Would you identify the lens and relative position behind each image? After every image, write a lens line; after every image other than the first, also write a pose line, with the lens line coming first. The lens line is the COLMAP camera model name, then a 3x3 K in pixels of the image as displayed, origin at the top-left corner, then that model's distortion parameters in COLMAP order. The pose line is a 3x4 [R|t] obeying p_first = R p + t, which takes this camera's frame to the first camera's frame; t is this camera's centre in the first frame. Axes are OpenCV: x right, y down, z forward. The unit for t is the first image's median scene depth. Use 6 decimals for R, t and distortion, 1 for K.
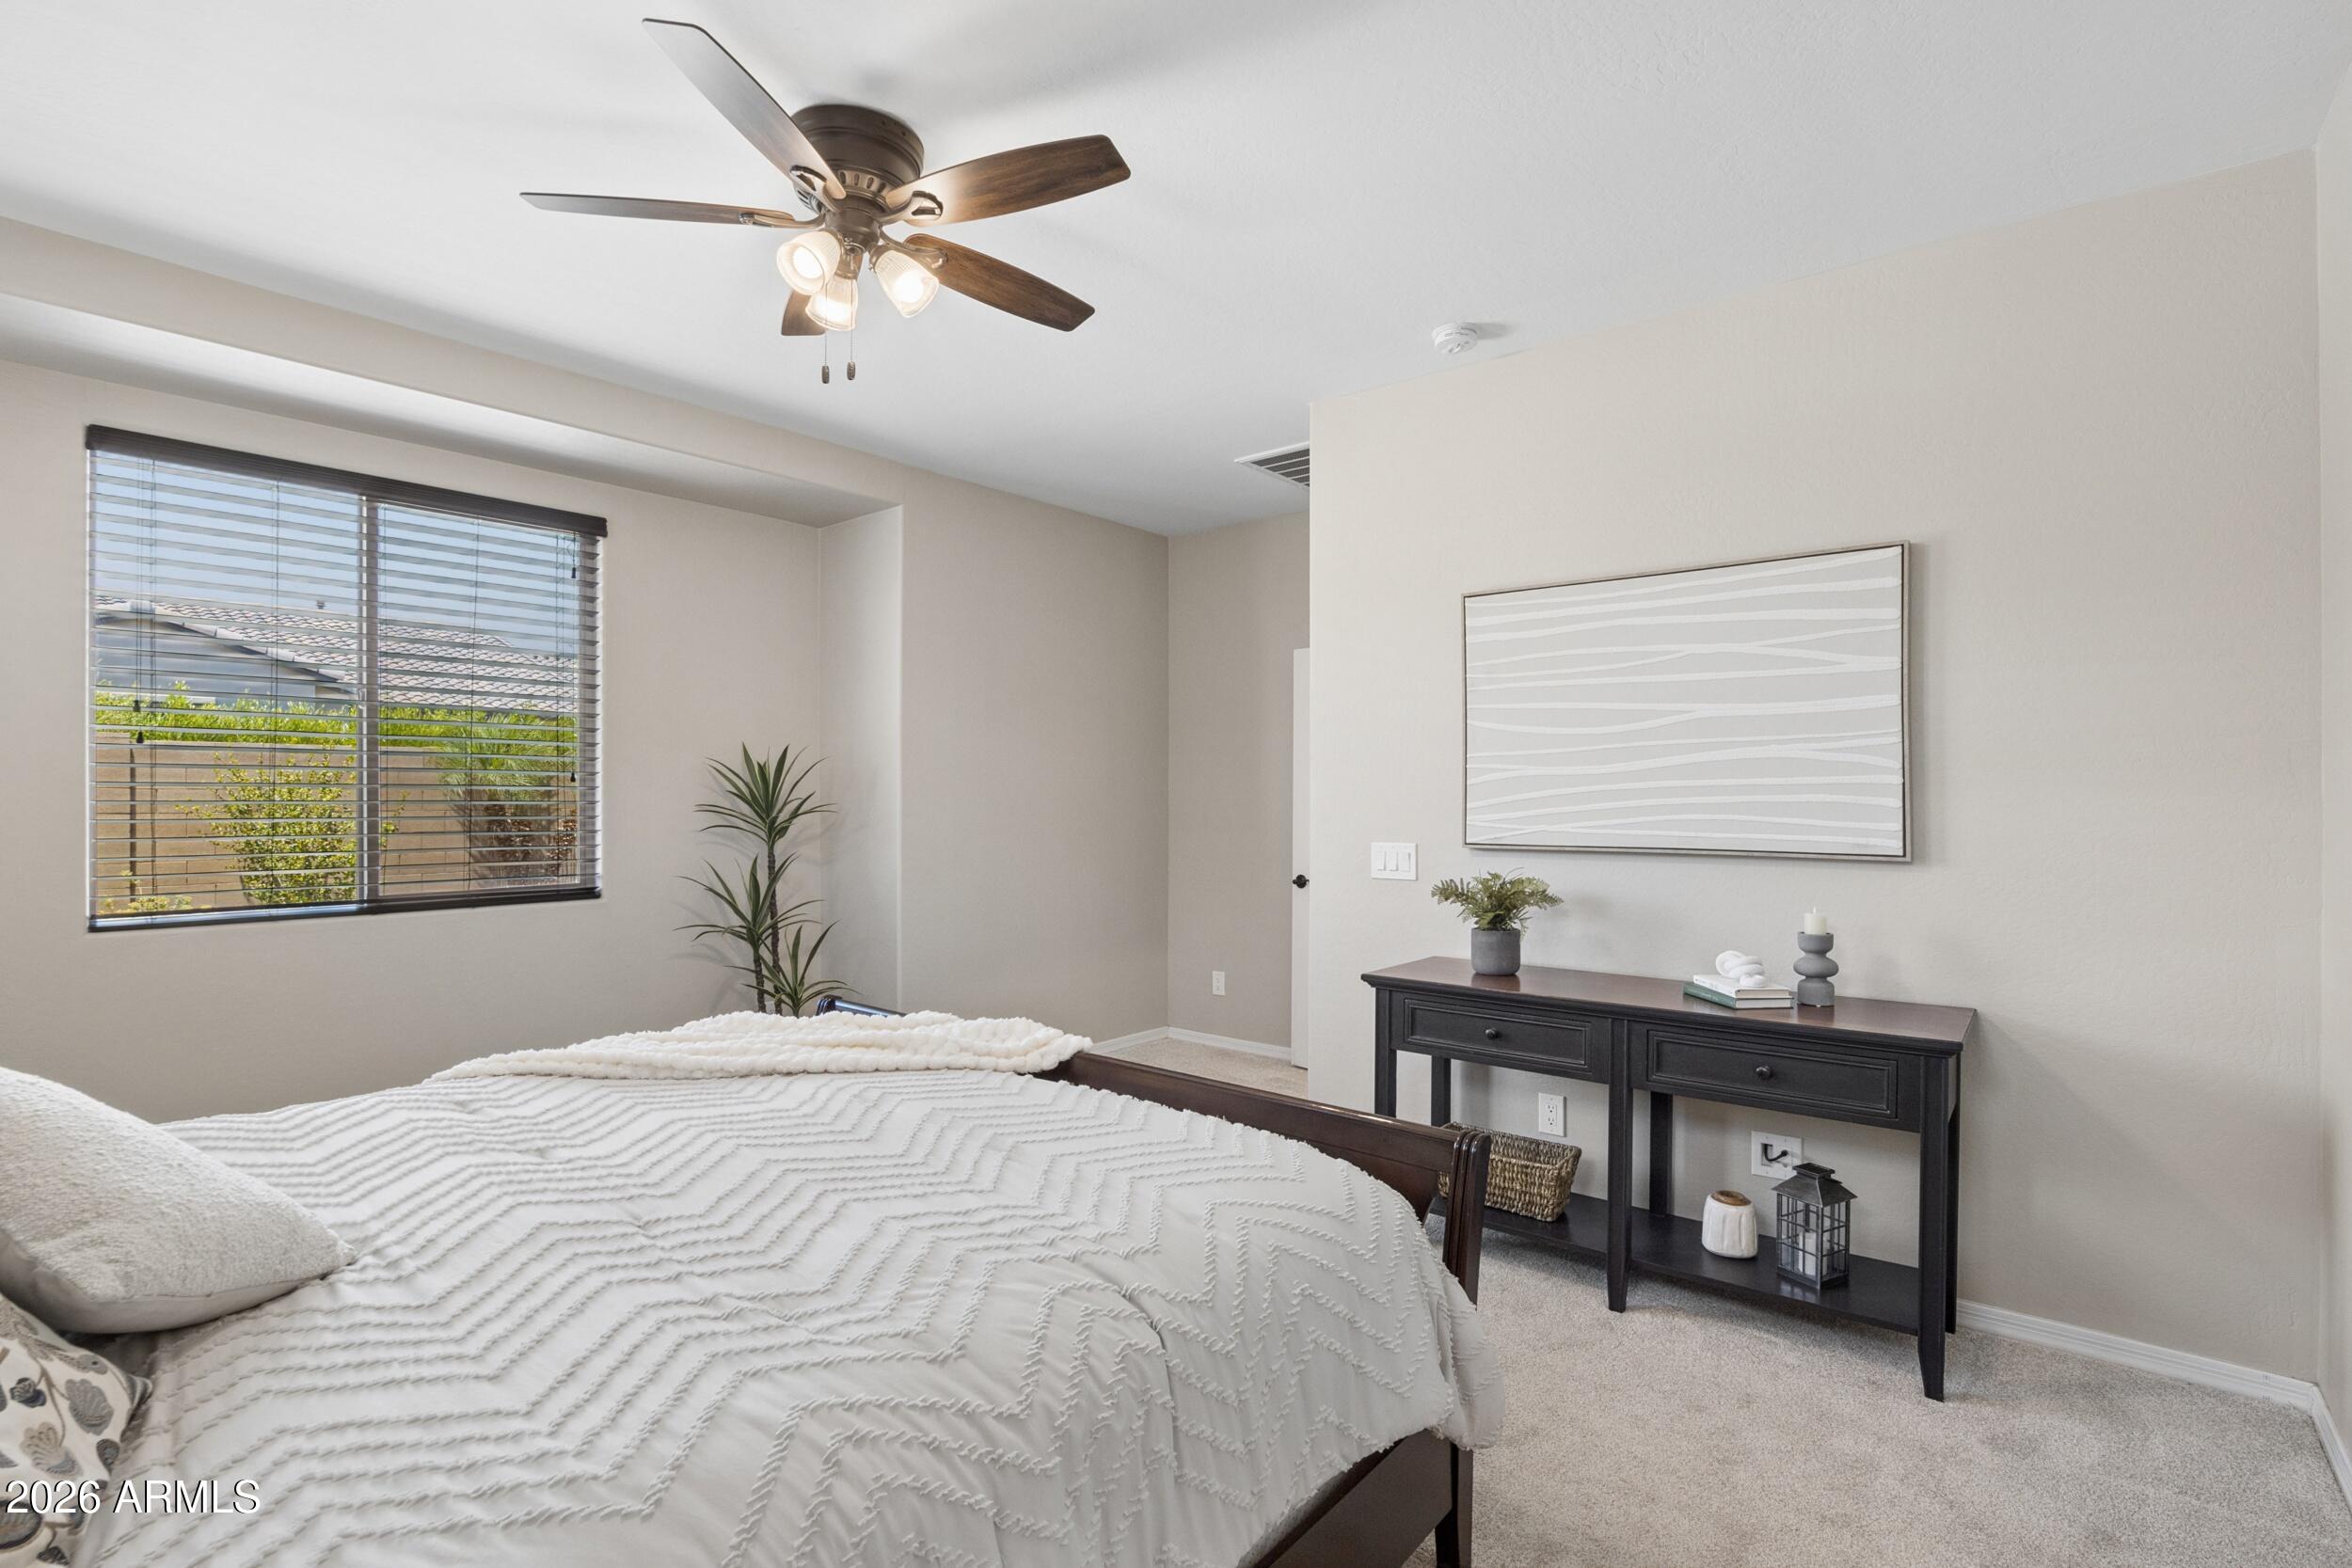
lens RADIAL K [[1113.1, 0, 1192.3], [0, 1113.1, 782.5], [0, 0, 1]] dist [-0.019823, 0.005943]
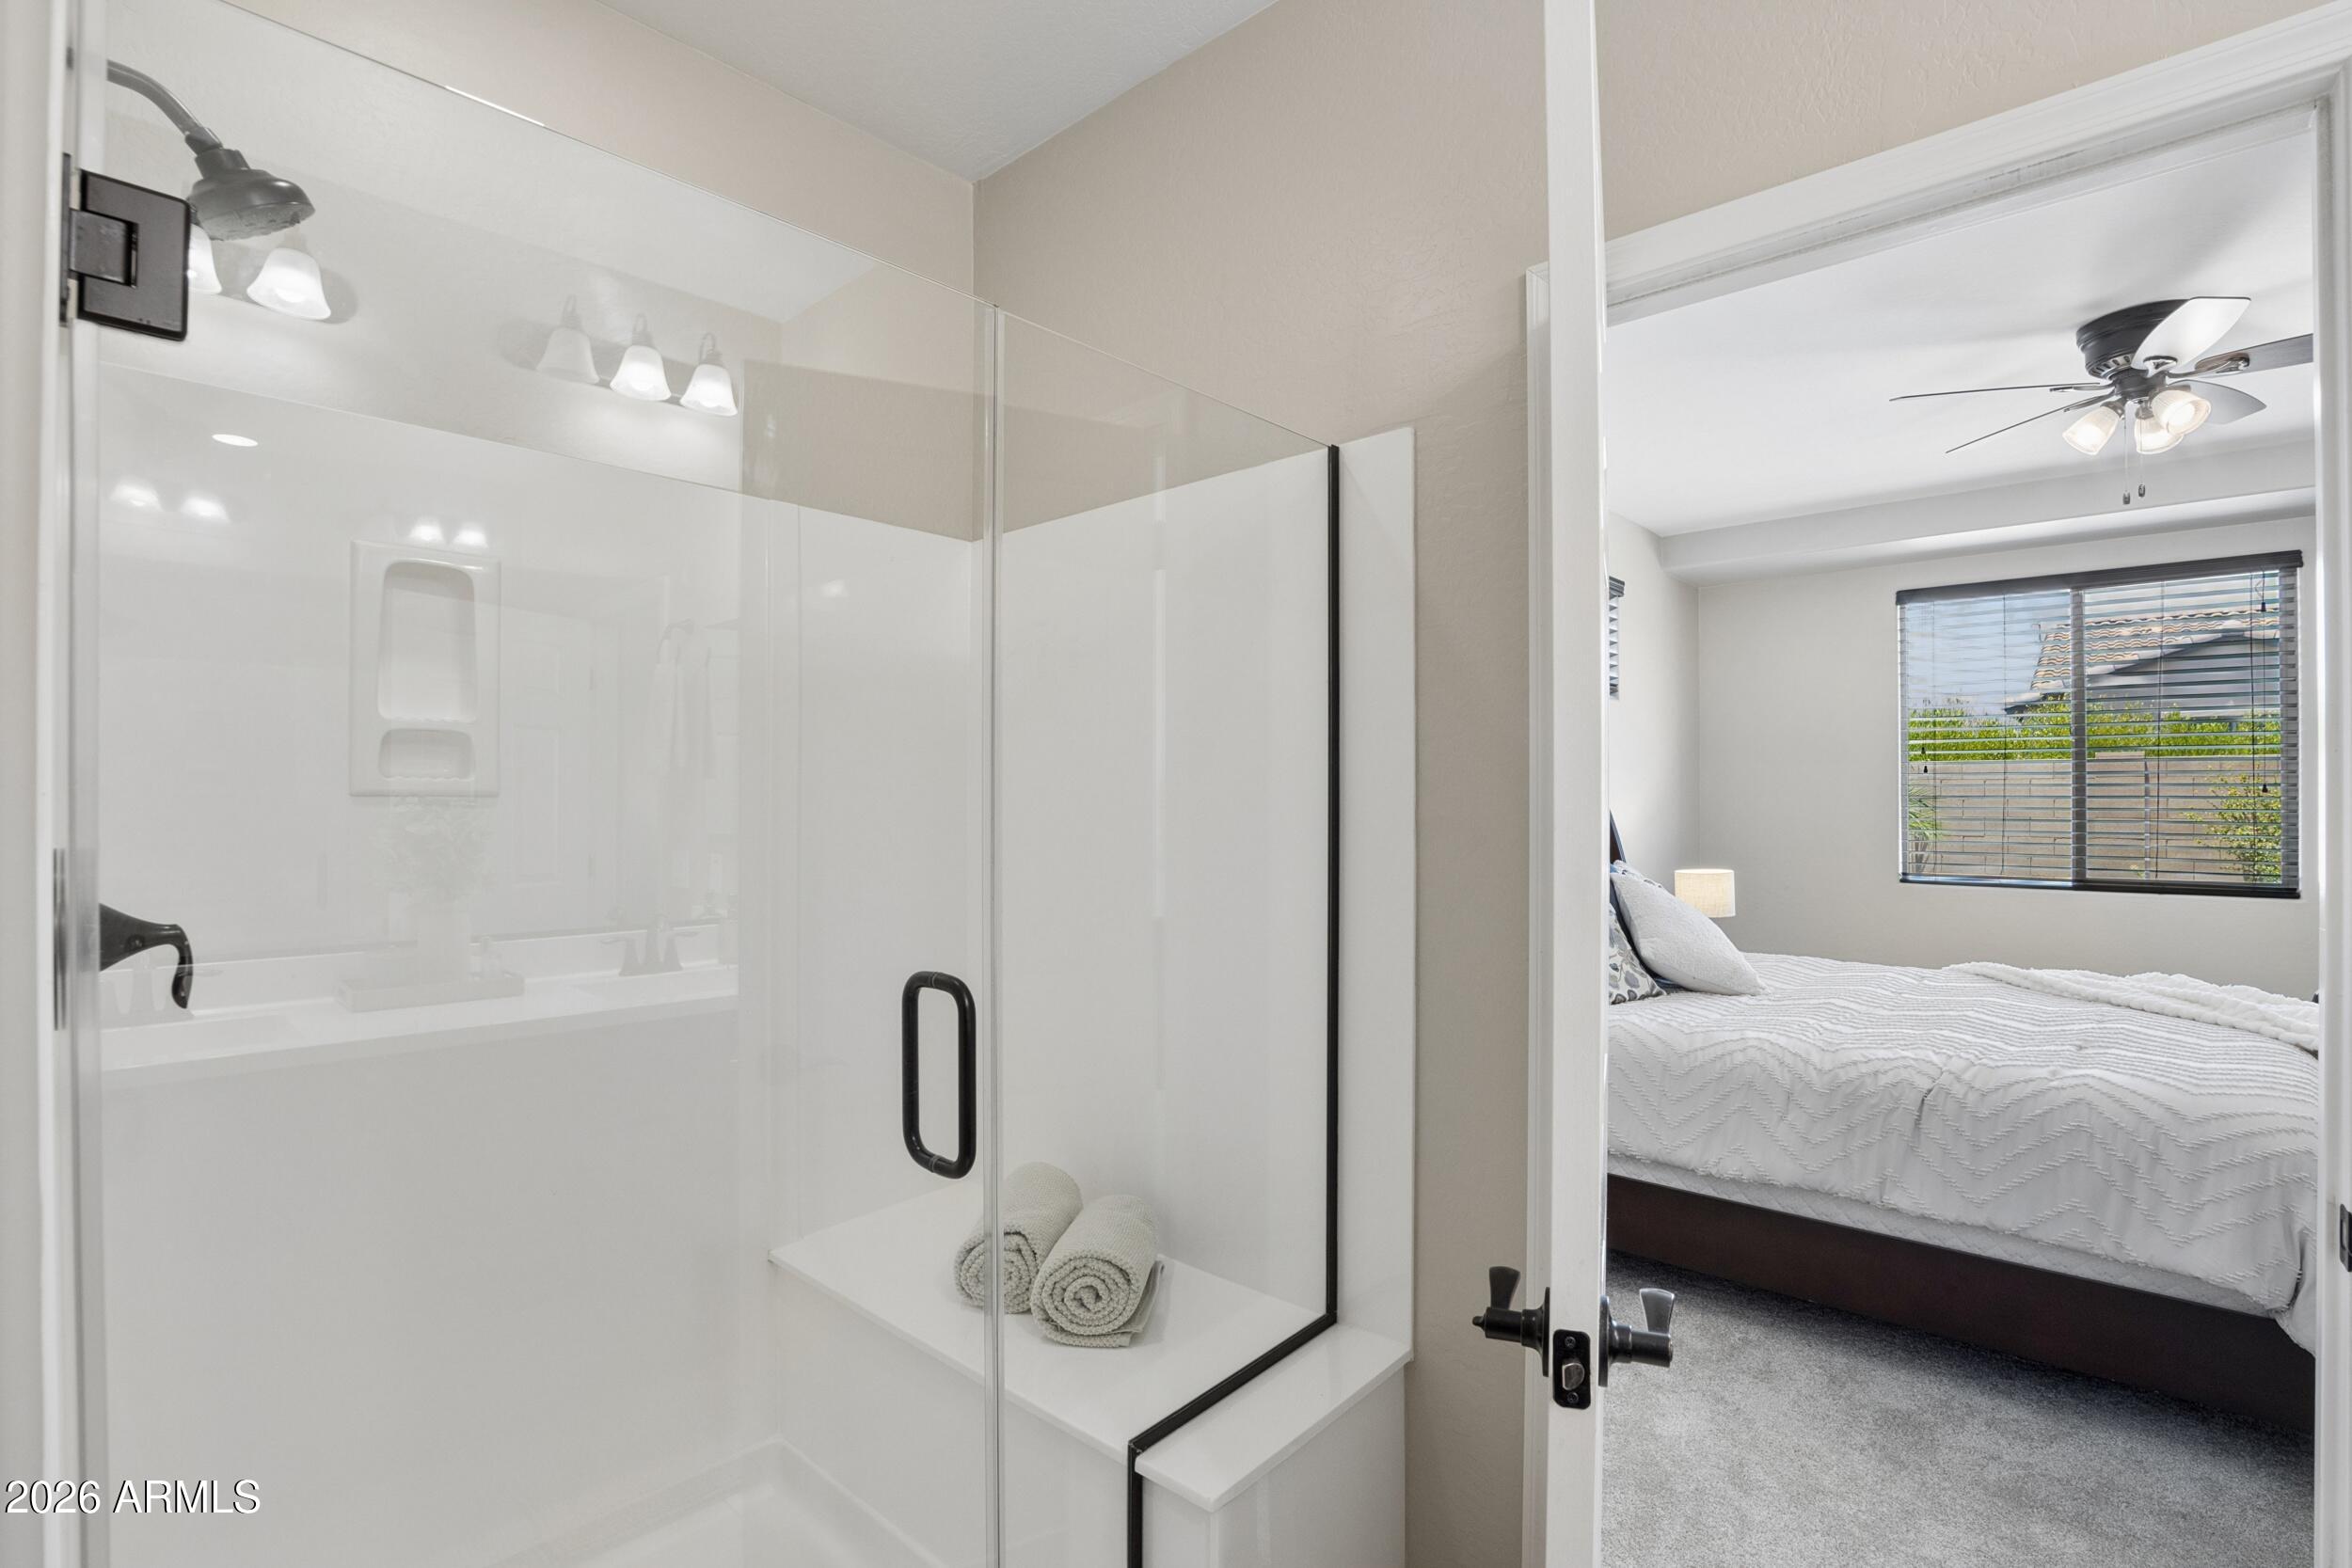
lens RADIAL K [[1113.1, 0, 1152.6], [0, 1113.1, 795.2], [0, 0, 1]] dist [-0.019823, 0.005943]
pose [[-0.048961, -0.003907, -0.998793, 1.043599], [0.008678, 0.999953, -0.004337, -0.005400], [0.998763, -0.008880, -0.048925, -0.135419]]
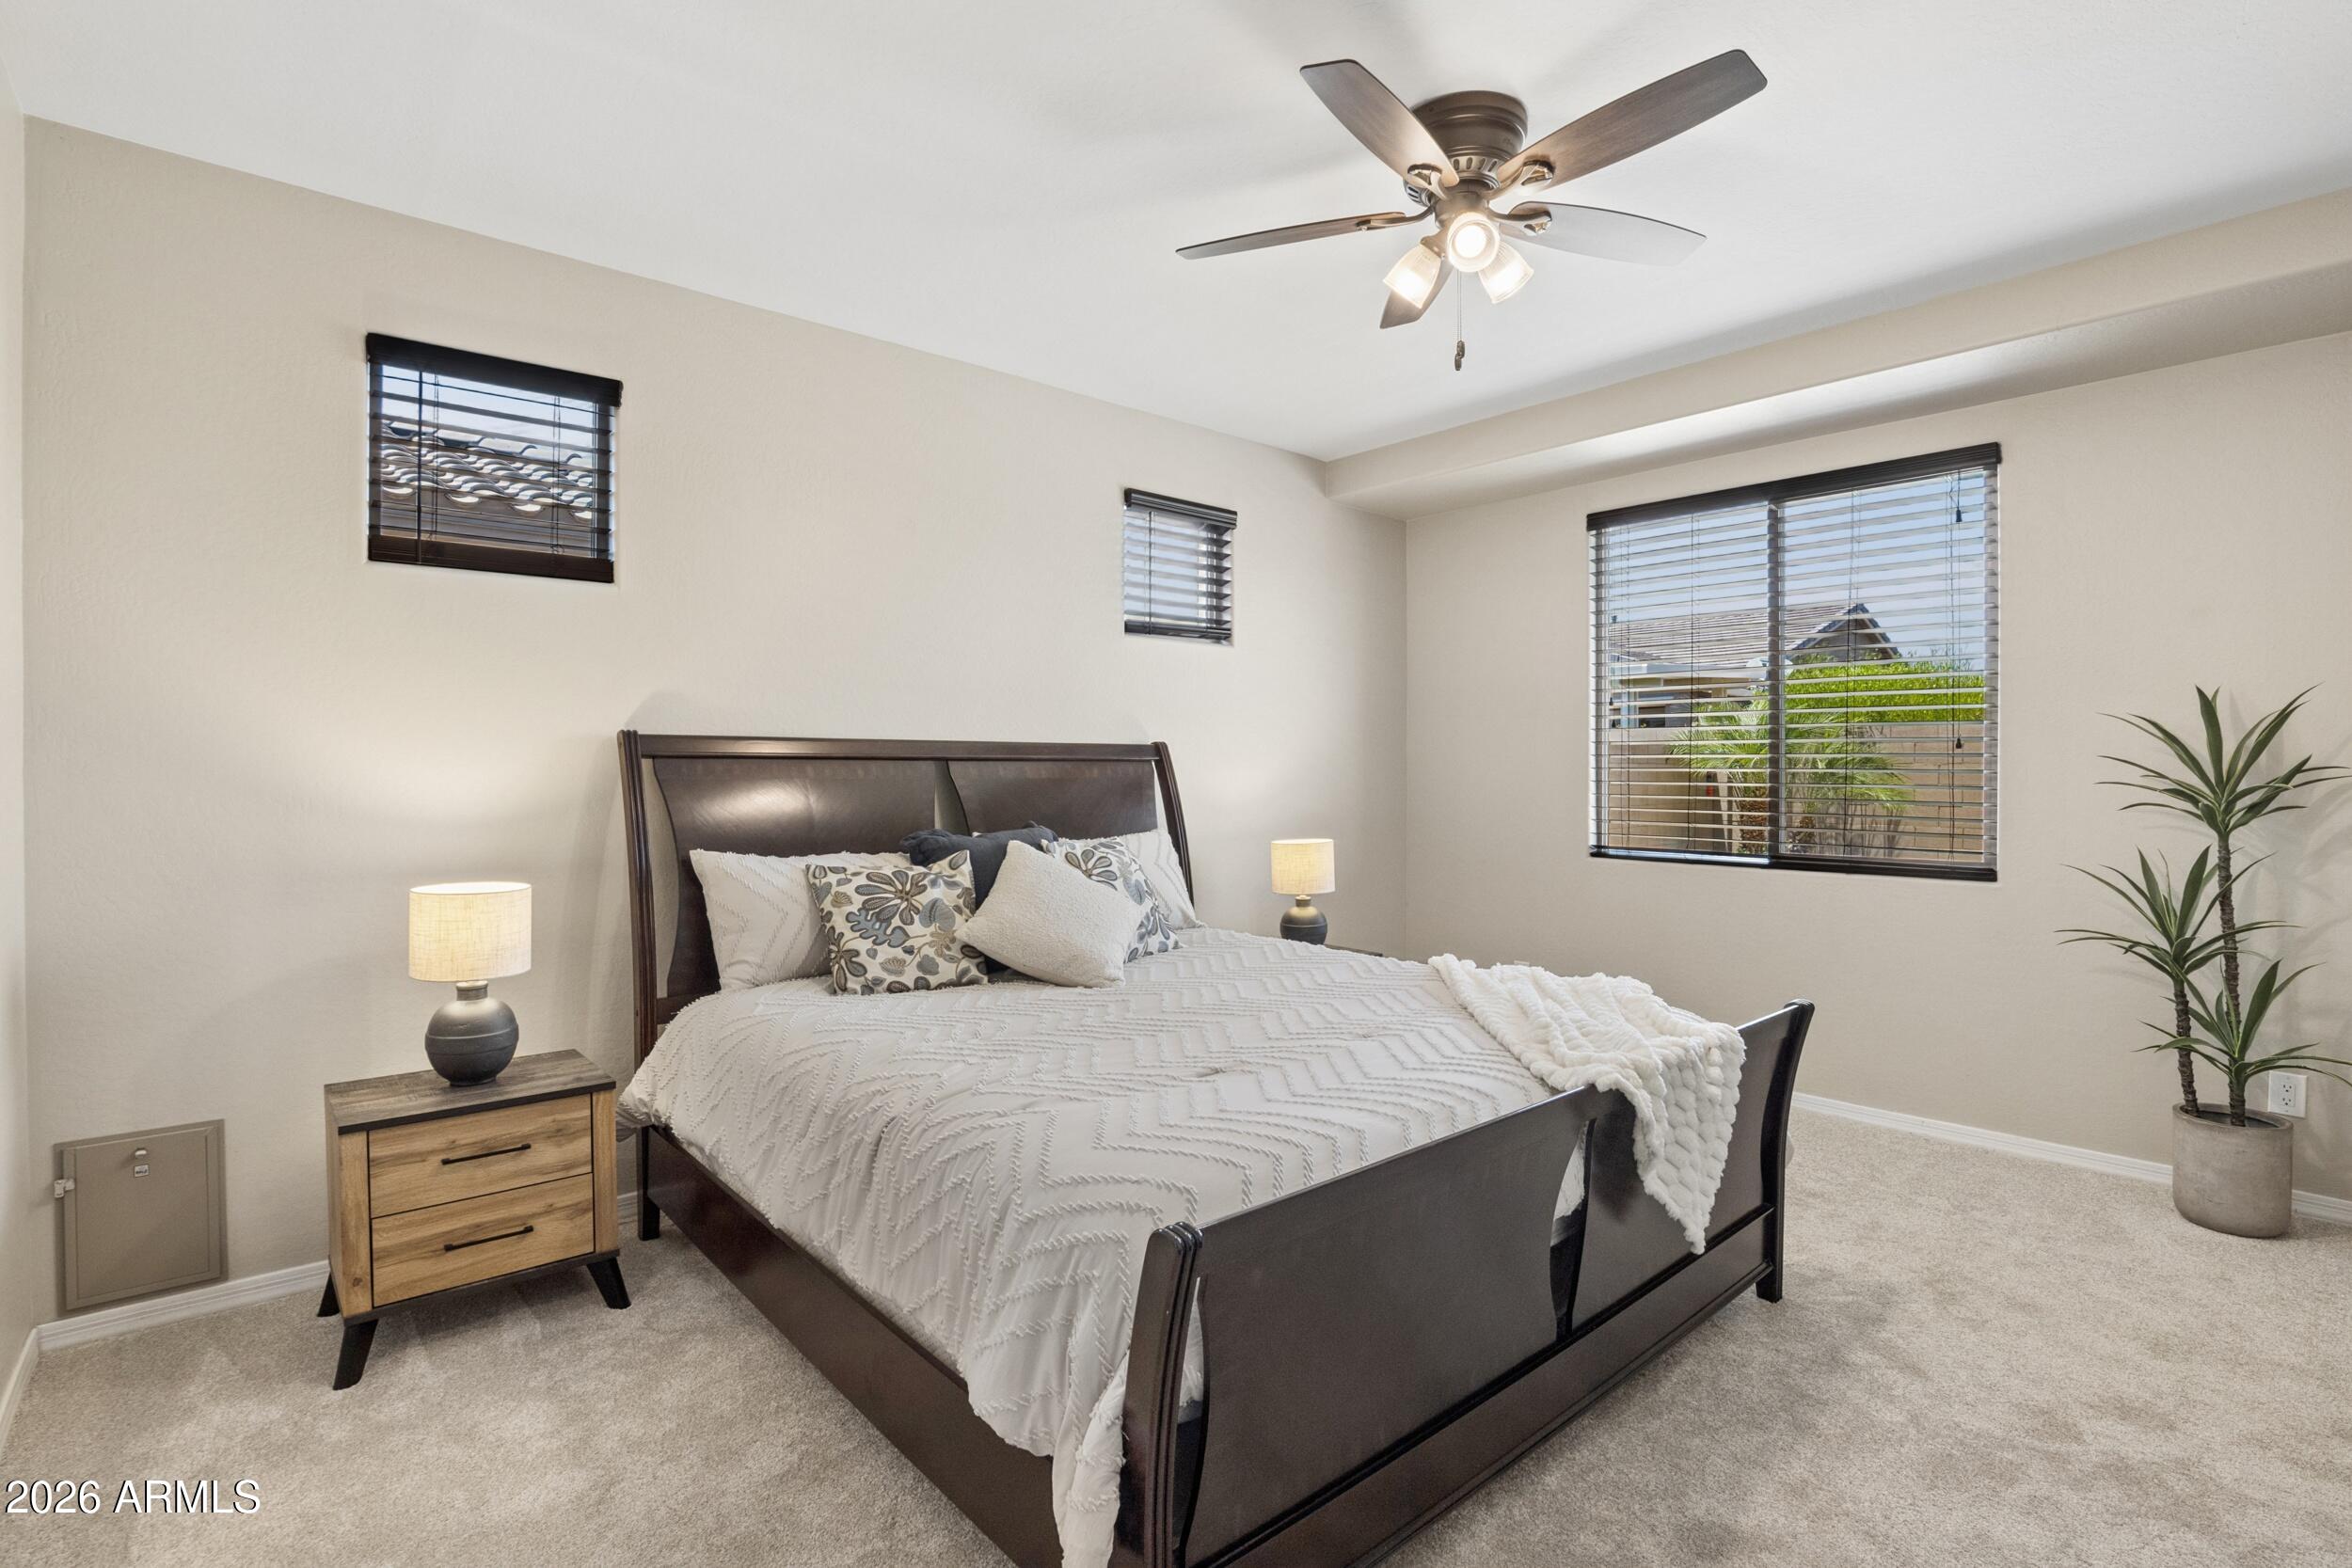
lens RADIAL K [[1113.1, 0, 1163.1], [0, 1113.1, 778.1], [0, 0, 1]] dist [-0.019823, 0.005943]
pose [[-0.170171, 0.008644, -0.985377, 0.738561], [0.007151, 0.999946, 0.007537, 0.019577], [0.985389, -0.005764, -0.170224, 0.871832]]
